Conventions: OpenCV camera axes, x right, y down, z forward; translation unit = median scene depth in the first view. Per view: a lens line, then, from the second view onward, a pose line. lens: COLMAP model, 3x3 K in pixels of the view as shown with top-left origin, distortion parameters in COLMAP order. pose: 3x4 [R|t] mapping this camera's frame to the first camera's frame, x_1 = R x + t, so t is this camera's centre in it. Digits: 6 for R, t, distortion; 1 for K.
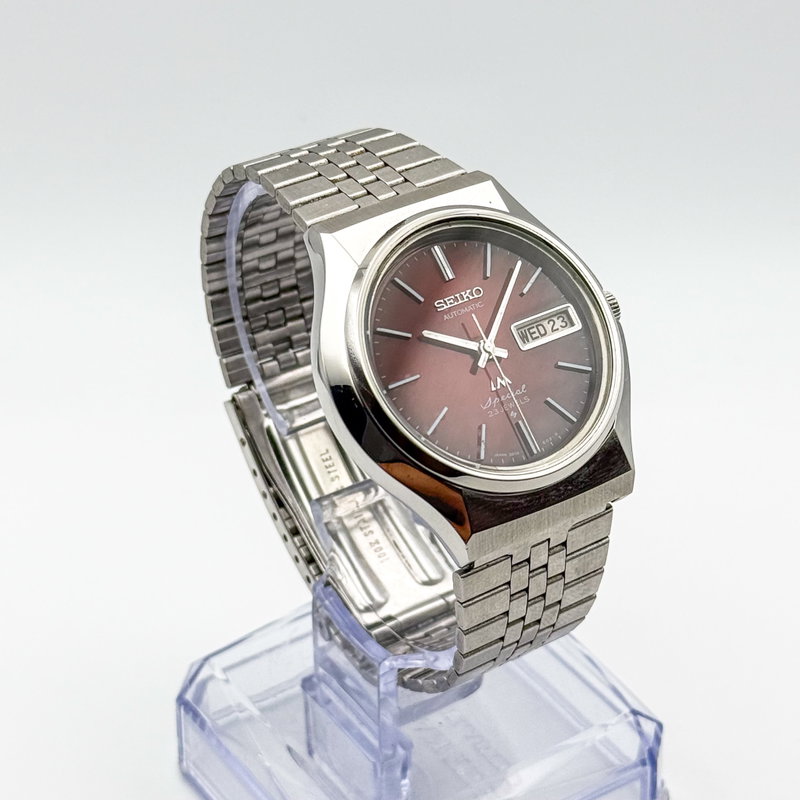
lens RADIAL K [[2412.3, 0, 400.0], [0, 2412.3, 400.0], [0, 0, 1]] dist [0.171988, 1.289938]
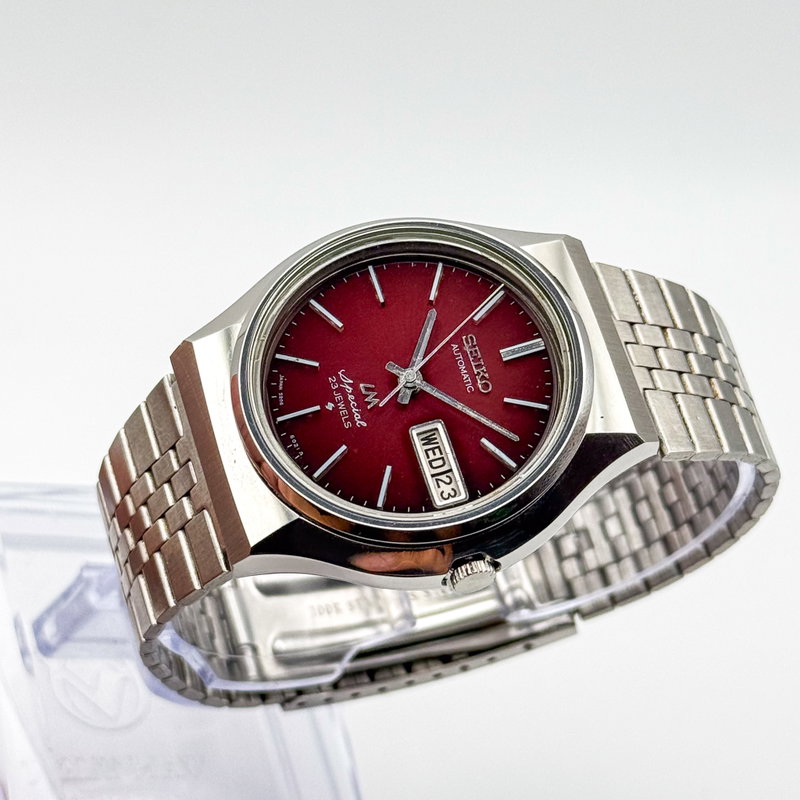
lens RADIAL K [[2412.3, 0, 400.0], [0, 2412.3, 400.0], [0, 0, 1]] dist [0.171988, 1.289938]
pose [[-0.174402, 0.664596, -0.726565, 0.615740], [-0.937838, 0.112750, 0.328248, -0.276729], [0.300072, 0.738647, 0.603620, 0.473593]]
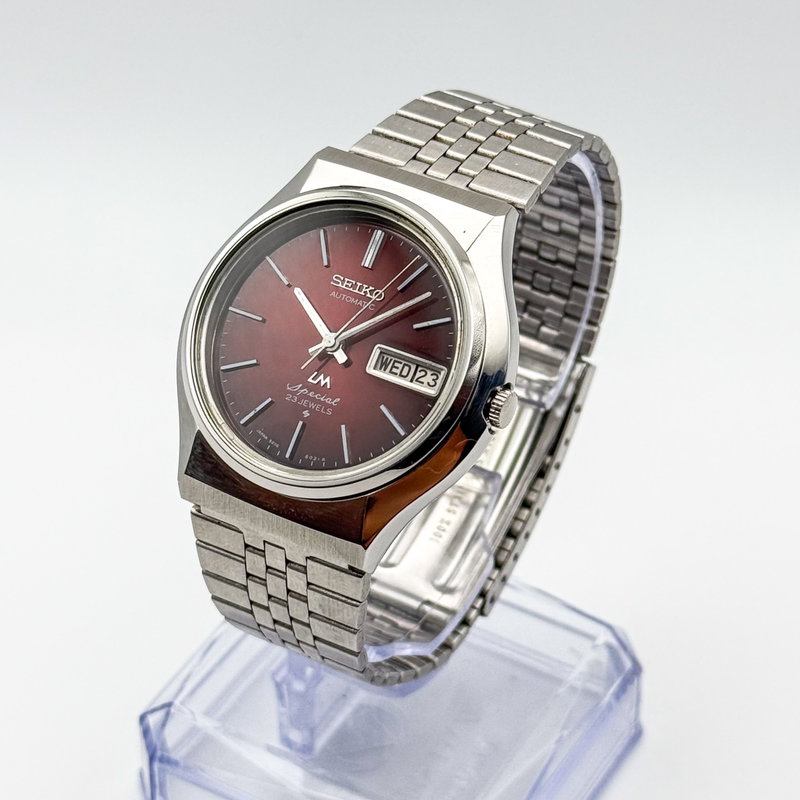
lens RADIAL K [[2412.3, 0, 400.0], [0, 2412.3, 400.0], [0, 0, 1]] dist [0.171988, 1.289938]
pose [[0.442708, 0.564156, -0.696949, 0.680700], [-0.511997, 0.797143, 0.320035, -0.302642], [0.736117, 0.215154, 0.641748, 0.397509]]
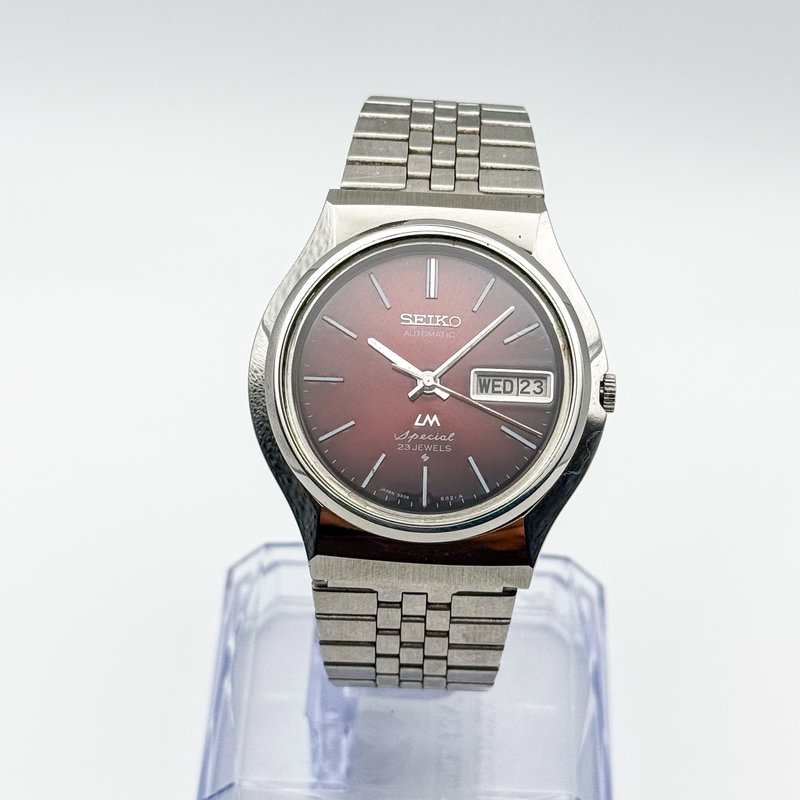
lens RADIAL K [[2412.3, 0, 400.0], [0, 2412.3, 400.0], [0, 0, 1]] dist [0.171988, 1.289938]
pose [[0.815100, 0.408508, -0.410770, 0.391970], [-0.355339, 0.912556, 0.202424, -0.189557], [0.457543, -0.019033, 0.888984, 0.156556]]
